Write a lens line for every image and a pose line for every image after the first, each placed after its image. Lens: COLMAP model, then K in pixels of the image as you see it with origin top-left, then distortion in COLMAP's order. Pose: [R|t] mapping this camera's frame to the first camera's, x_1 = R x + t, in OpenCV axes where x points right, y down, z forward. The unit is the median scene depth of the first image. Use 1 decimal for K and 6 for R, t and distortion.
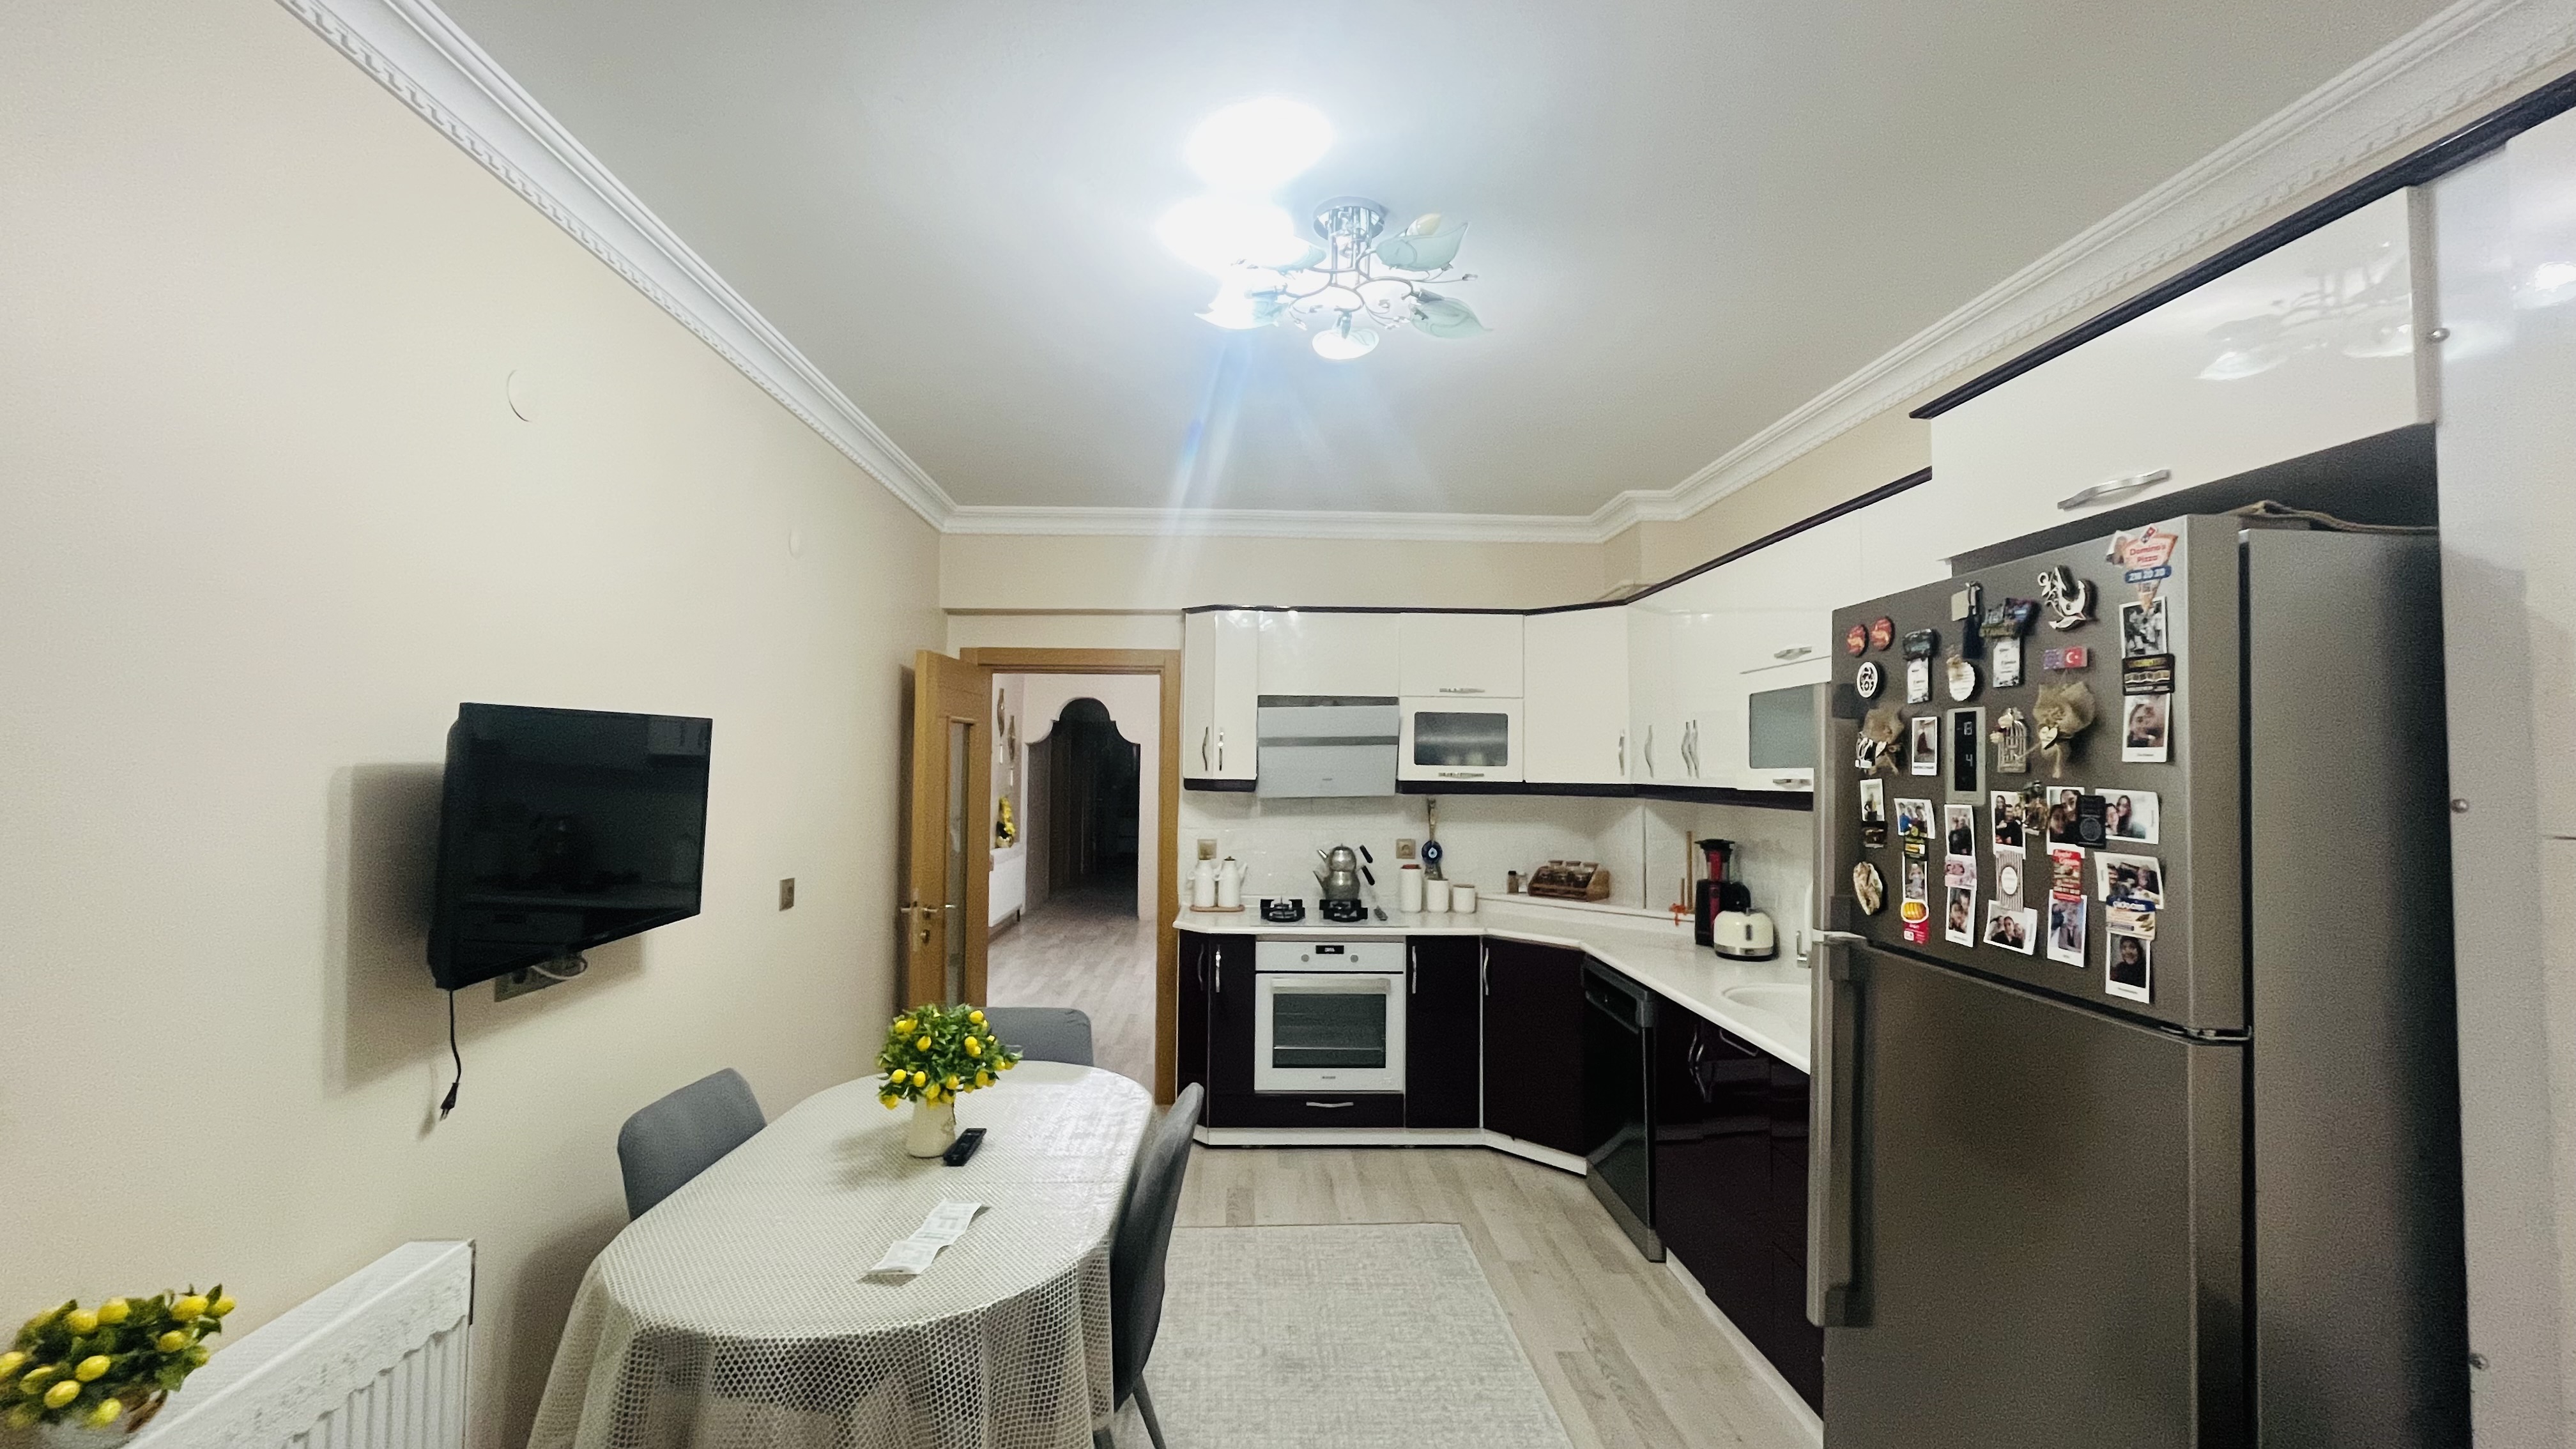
lens RADIAL K [[1029.4, 0, 1286.6], [0, 1029.4, 721.0], [0, 0, 1]] dist [-0.005705, -0.000283]
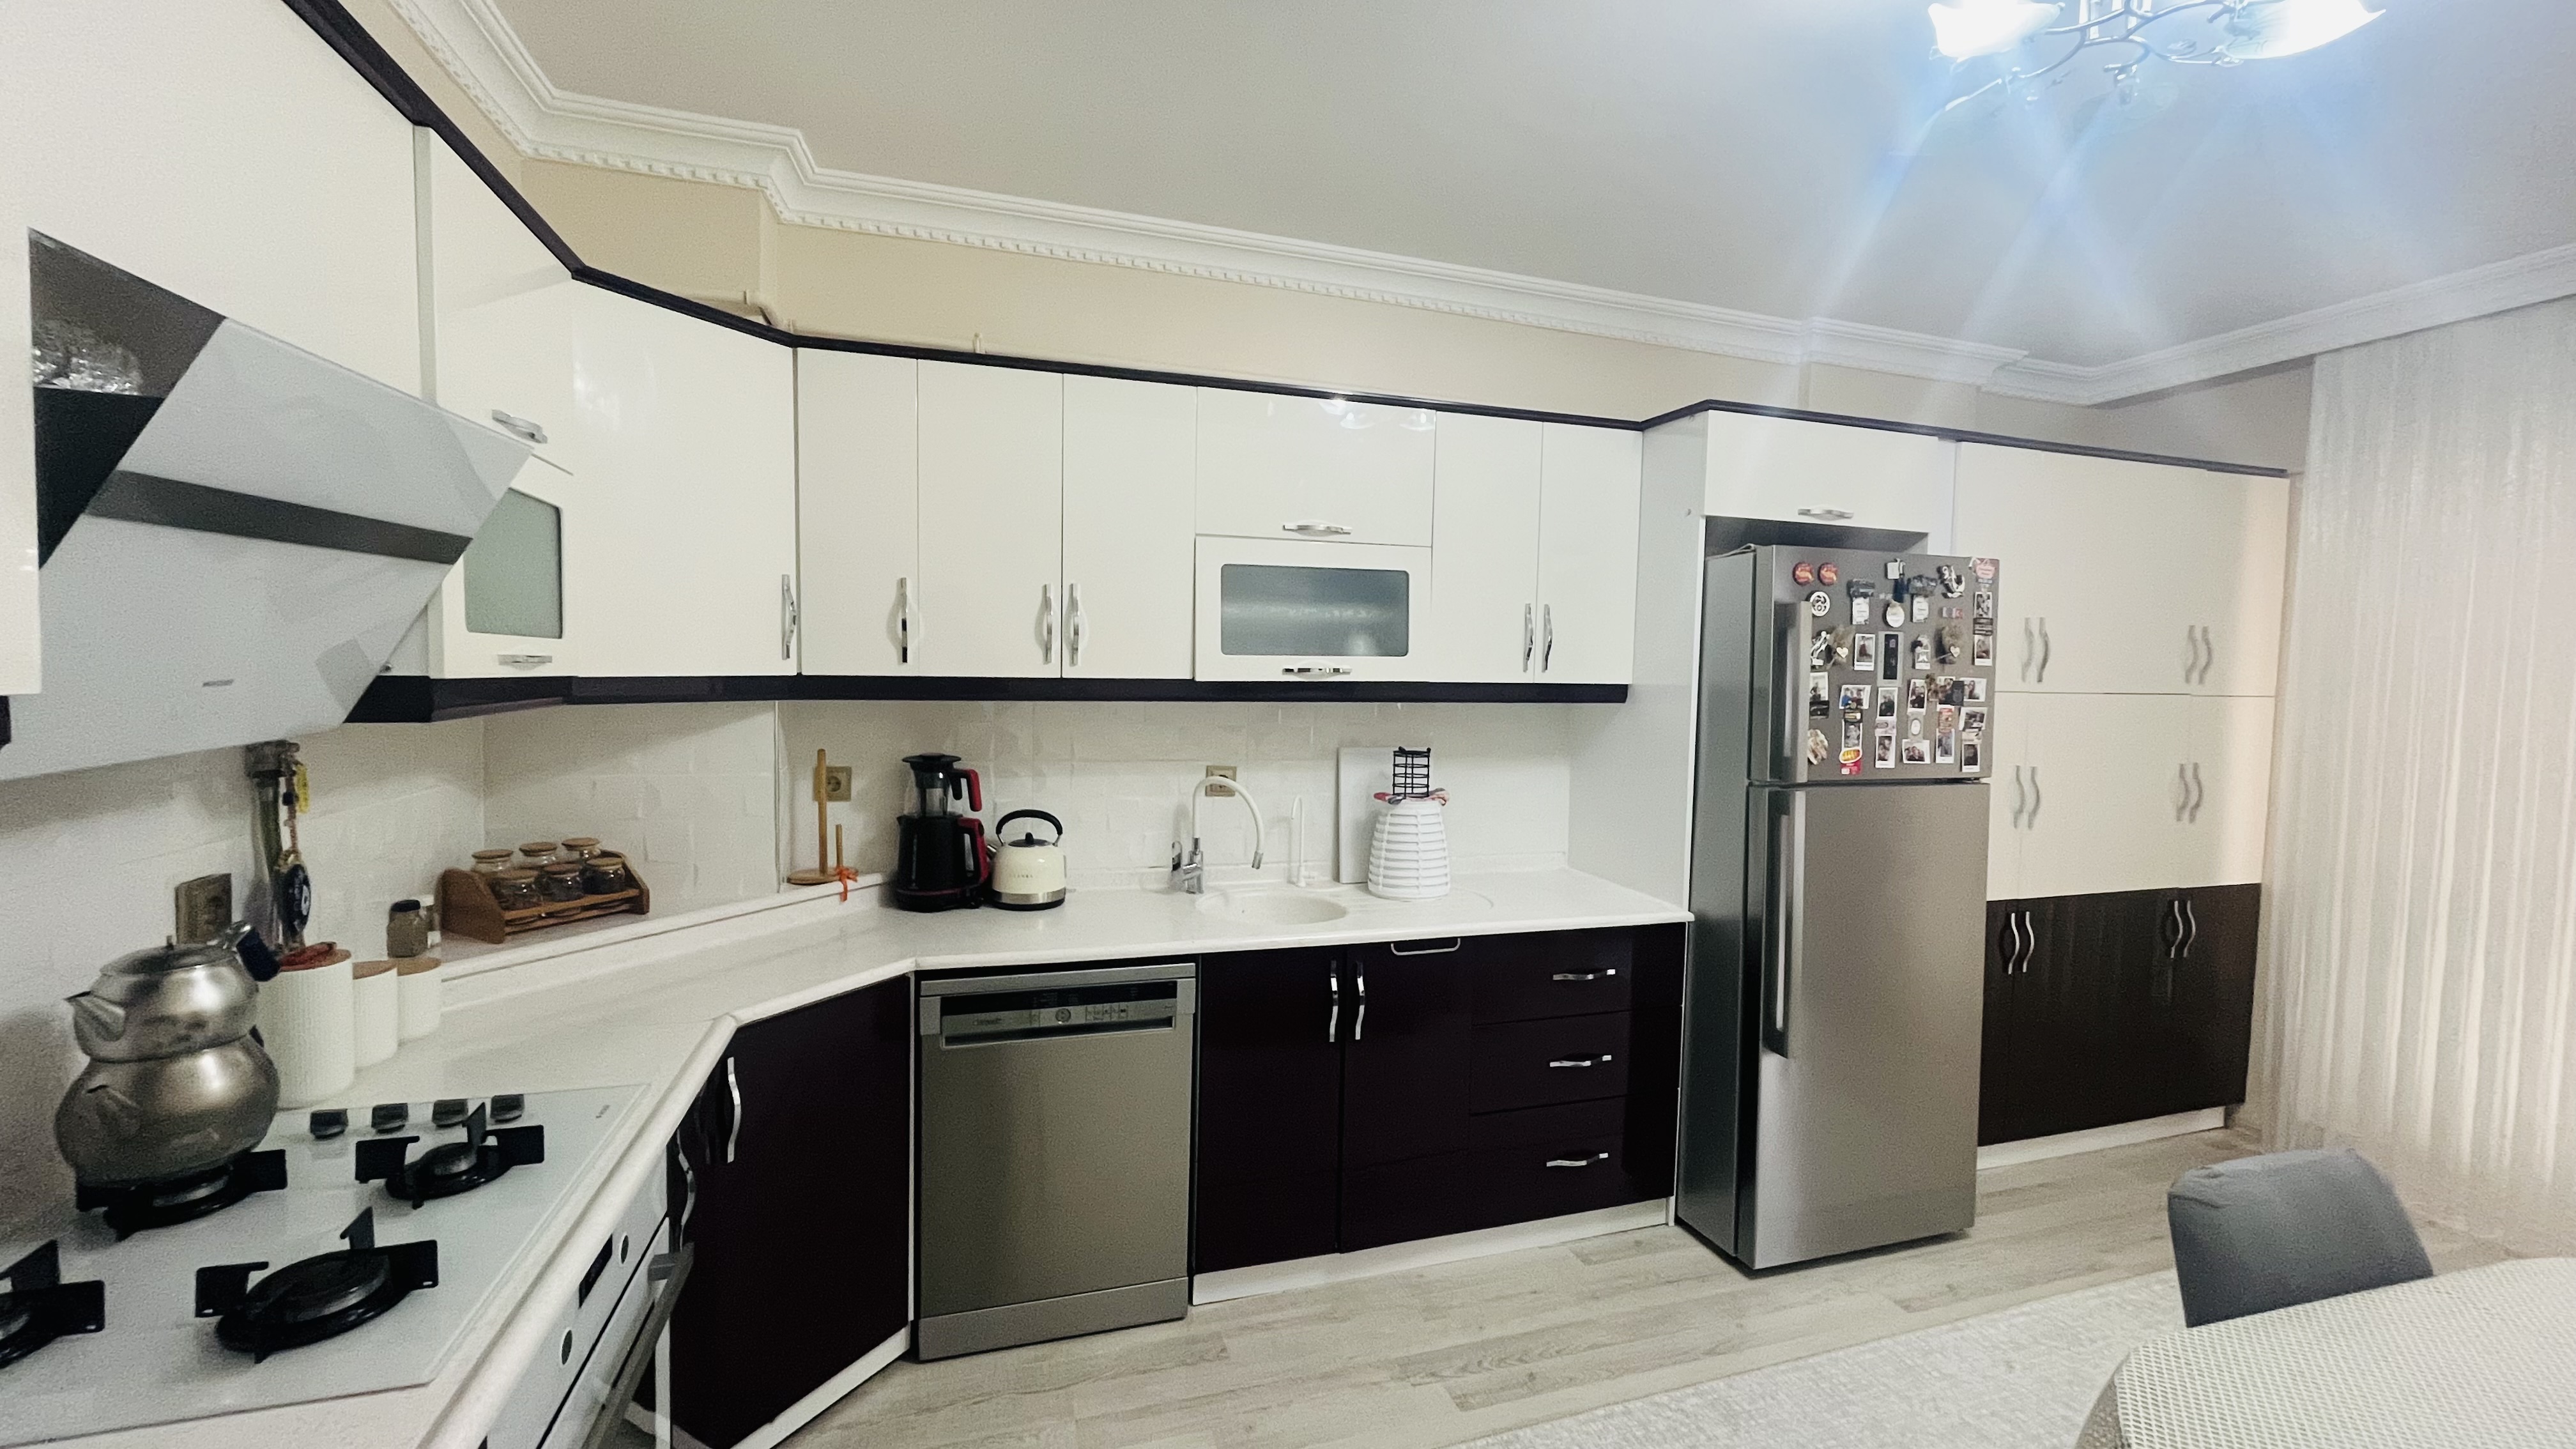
lens RADIAL K [[1029.4, 0, 1280.7], [0, 1029.4, 724.3], [0, 0, 1]] dist [-0.005705, -0.000283]
pose [[-0.256723, -0.066213, 0.964214, -0.436360], [-0.061158, 0.996764, 0.052165, 0.067238], [-0.964548, -0.045577, -0.259942, 1.416366]]
